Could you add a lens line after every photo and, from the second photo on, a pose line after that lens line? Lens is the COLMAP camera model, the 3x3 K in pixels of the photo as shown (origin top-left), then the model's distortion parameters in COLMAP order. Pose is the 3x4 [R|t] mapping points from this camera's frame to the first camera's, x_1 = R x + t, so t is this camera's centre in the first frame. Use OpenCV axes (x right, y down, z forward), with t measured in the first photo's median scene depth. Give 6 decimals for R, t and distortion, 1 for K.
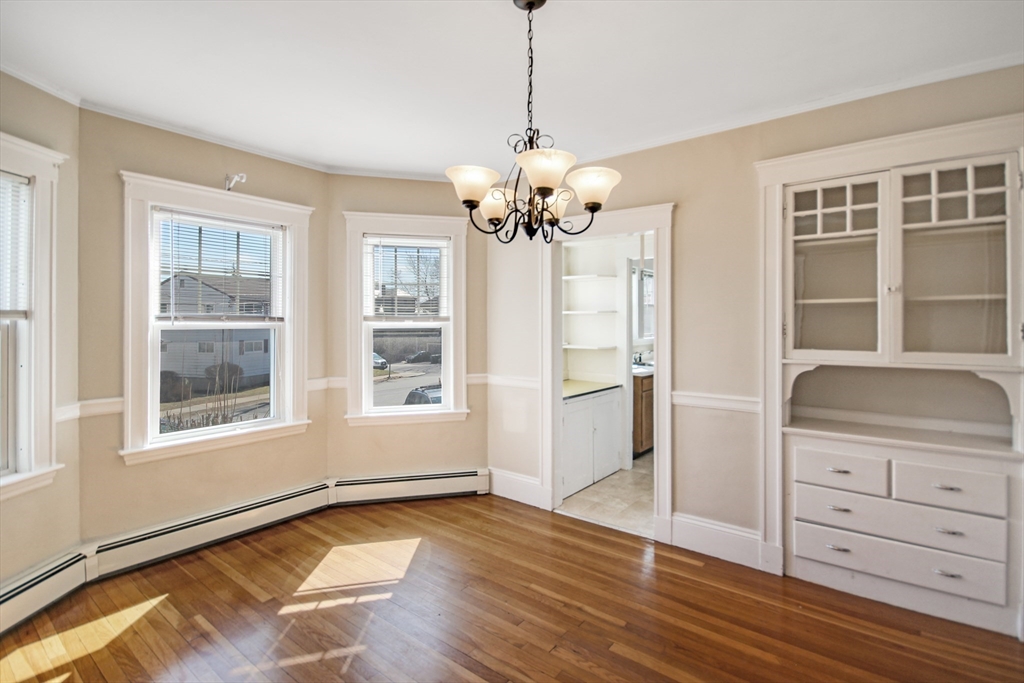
lens RADIAL K [[482.5, 0, 522.0], [0, 482.5, 318.9], [0, 0, 1]] dist [-0.002437, -0.003192]
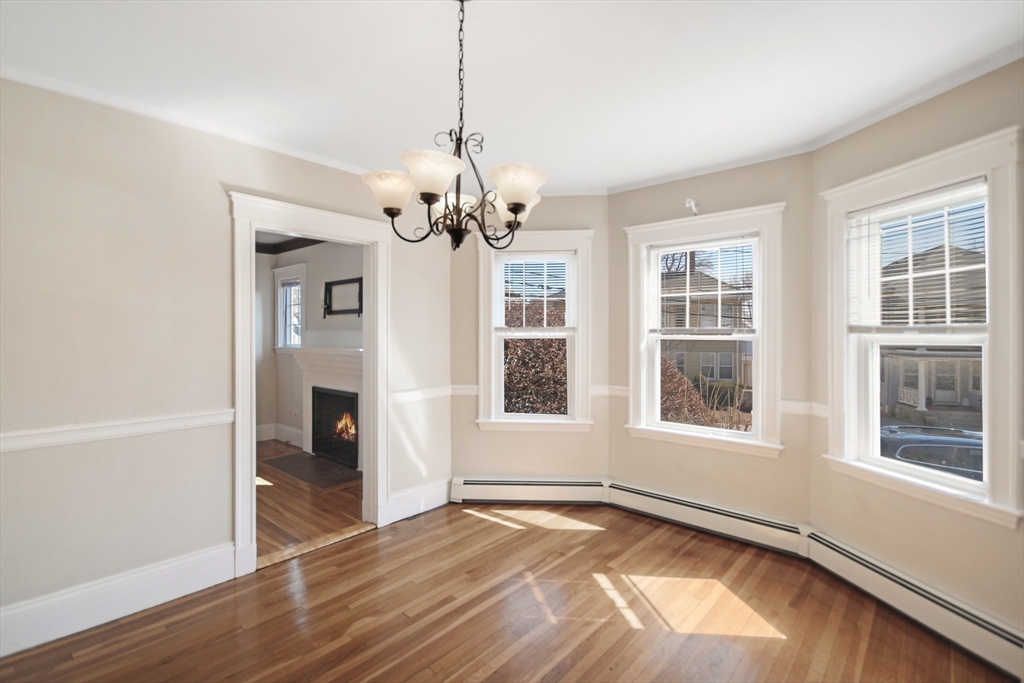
lens RADIAL K [[482.5, 0, 515.0], [0, 482.5, 336.6], [0, 0, 1]] dist [-0.002437, -0.003192]
pose [[-0.069551, 0.003997, -0.997570, 0.599435], [0.002540, 0.999989, 0.003829, 0.008145], [0.997575, -0.002268, -0.069561, 0.749866]]
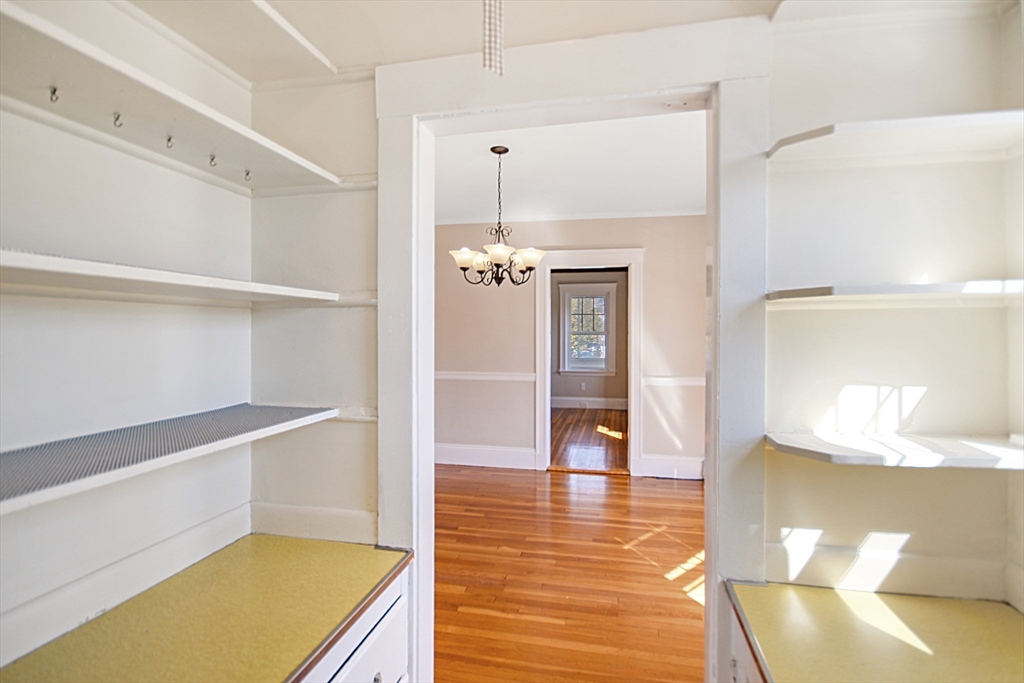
lens RADIAL K [[482.5, 0, 508.5], [0, 482.5, 336.4], [0, 0, 1]] dist [-0.002437, -0.003192]
pose [[-0.910099, 0.002771, -0.414381, 0.464581], [-0.001193, 0.999956, 0.009308, 0.006164], [0.414389, 0.008966, -0.910056, 1.686845]]
